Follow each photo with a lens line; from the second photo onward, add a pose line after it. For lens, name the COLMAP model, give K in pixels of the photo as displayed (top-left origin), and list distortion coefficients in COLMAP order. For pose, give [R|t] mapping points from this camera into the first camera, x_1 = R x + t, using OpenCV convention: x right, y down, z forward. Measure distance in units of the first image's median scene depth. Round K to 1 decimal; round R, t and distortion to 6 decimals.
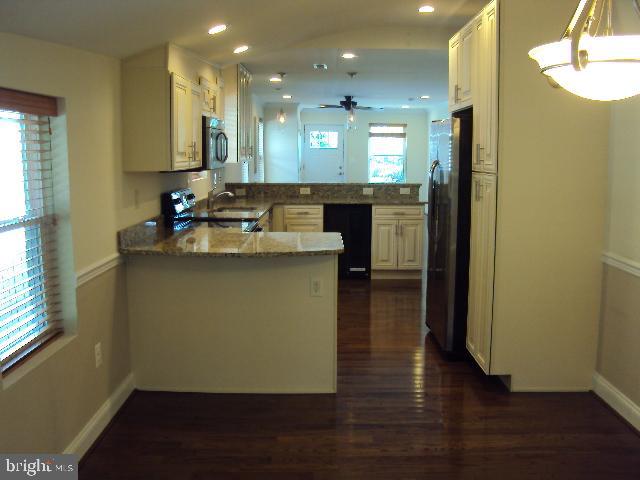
lens RADIAL K [[656.6, 0, 304.7], [0, 656.6, 240.2], [0, 0, 1]] dist [-0.219362, 0.249857]
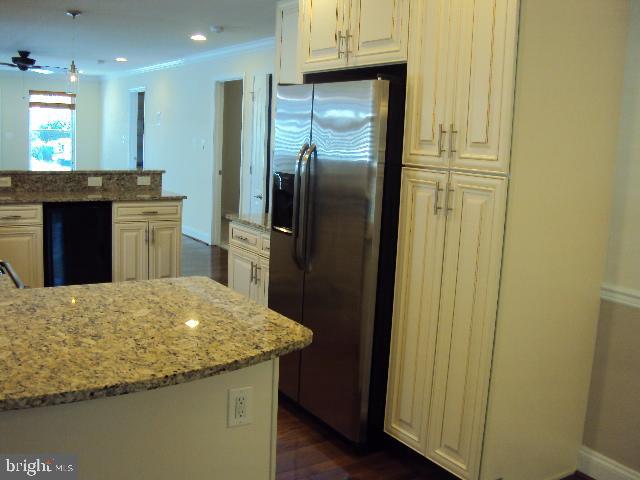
lens RADIAL K [[656.6, 0, 304.7], [0, 656.6, 240.2], [0, 0, 1]] dist [-0.219362, 0.249857]
pose [[0.836800, -0.049639, 0.545255, -0.142858], [0.029289, 0.998514, 0.045953, -0.053307], [-0.546725, -0.022484, 0.837010, 0.418158]]
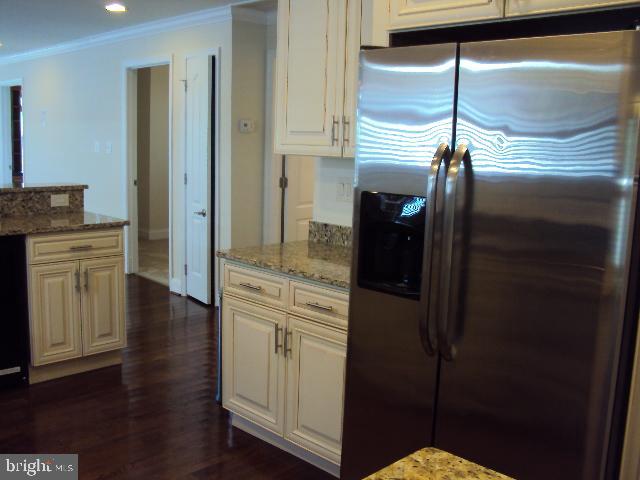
lens RADIAL K [[656.6, 0, 304.7], [0, 656.6, 240.2], [0, 0, 1]] dist [-0.219362, 0.249857]
pose [[0.697958, -0.088777, 0.710615, -0.116884], [0.067407, 0.996025, 0.058227, -0.087717], [-0.712959, 0.007260, 0.701168, 0.724521]]
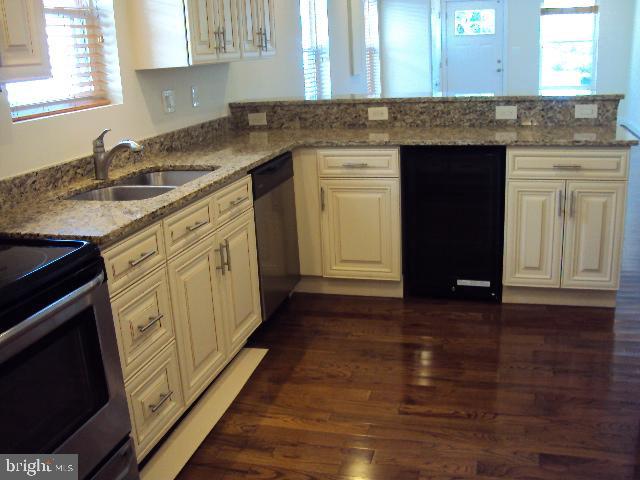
lens RADIAL K [[656.6, 0, 304.7], [0, 656.6, 240.2], [0, 0, 1]] dist [-0.219362, 0.249857]
pose [[0.962188, 0.024132, -0.271315, 0.124013], [0.018455, 0.988003, 0.153328, -0.083665], [0.271761, -0.152537, 0.950199, 0.732321]]
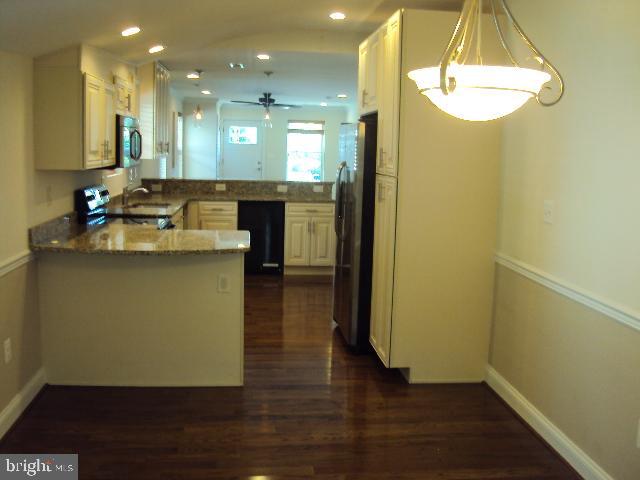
lens RADIAL K [[656.6, 0, 304.7], [0, 656.6, 240.2], [0, 0, 1]] dist [-0.219362, 0.249857]
pose [[0.992903, 0.007880, 0.118663, 0.015899], [-0.009104, 0.999911, 0.009774, -0.006546], [-0.118575, -0.010785, 0.992887, -0.030661]]
